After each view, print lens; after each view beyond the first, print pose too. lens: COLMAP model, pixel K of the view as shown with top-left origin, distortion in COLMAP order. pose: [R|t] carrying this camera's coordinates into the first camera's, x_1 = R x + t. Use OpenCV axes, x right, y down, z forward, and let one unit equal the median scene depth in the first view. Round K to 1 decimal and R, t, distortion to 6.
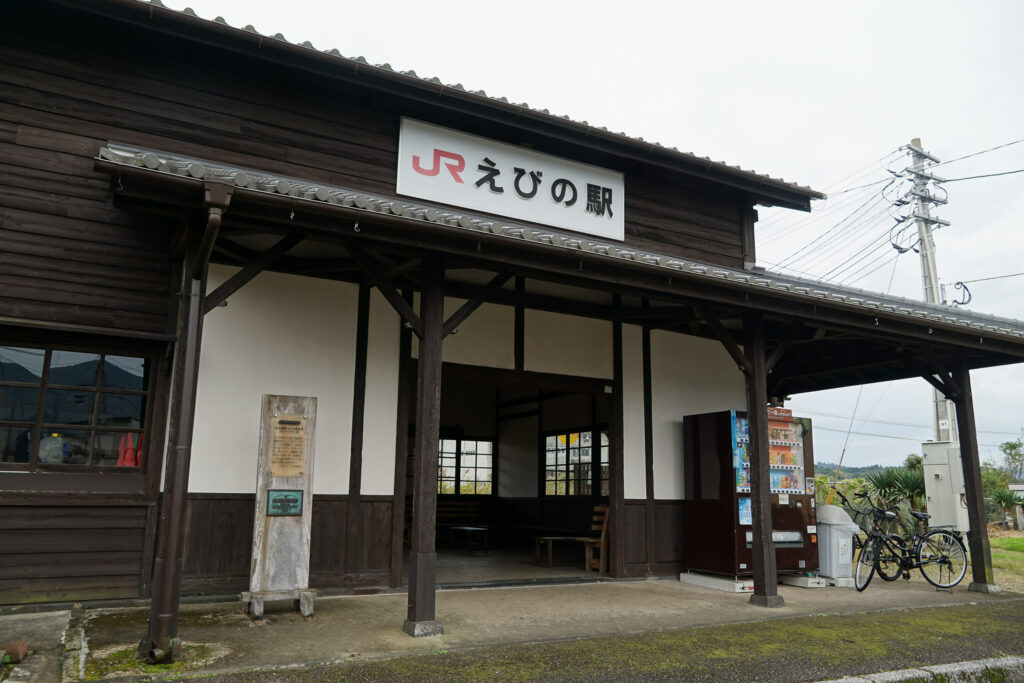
lens RADIAL K [[768.0, 0, 511.0], [0, 768.0, 342.1], [0, 0, 1]] dist [0.006694, 0.001429]
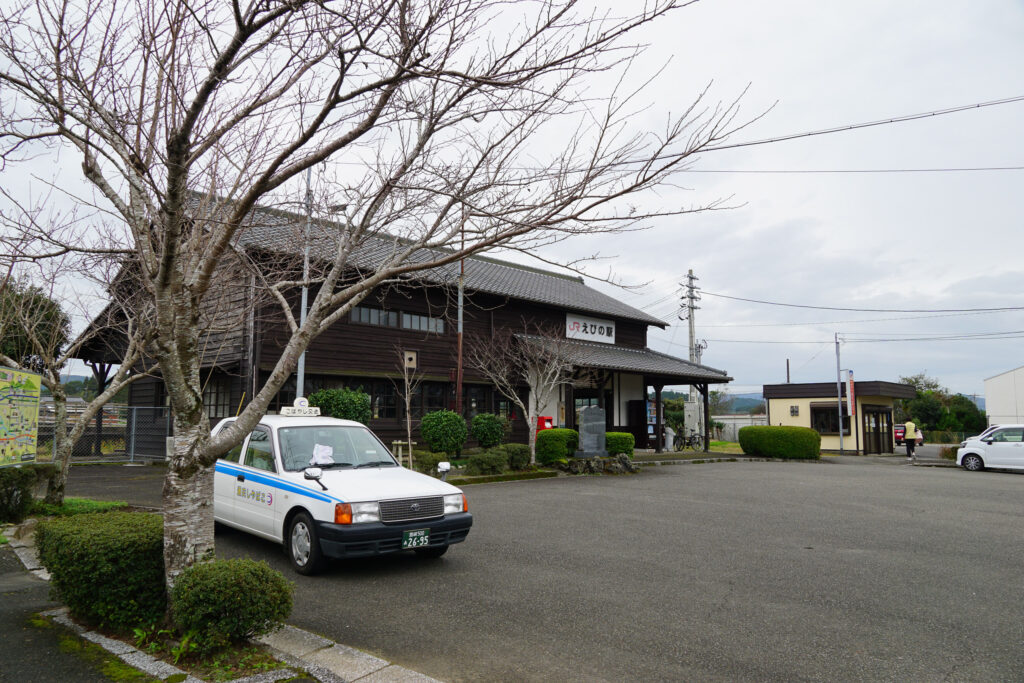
lens RADIAL K [[768.0, 0, 512.7], [0, 768.0, 340.8], [0, 0, 1]] dist [0.006694, 0.001429]
pose [[0.949196, 0.026056, 0.313606, -1.211604], [-0.054606, 0.995086, 0.082597, -0.377387], [-0.309912, -0.095525, 0.945954, -1.796016]]
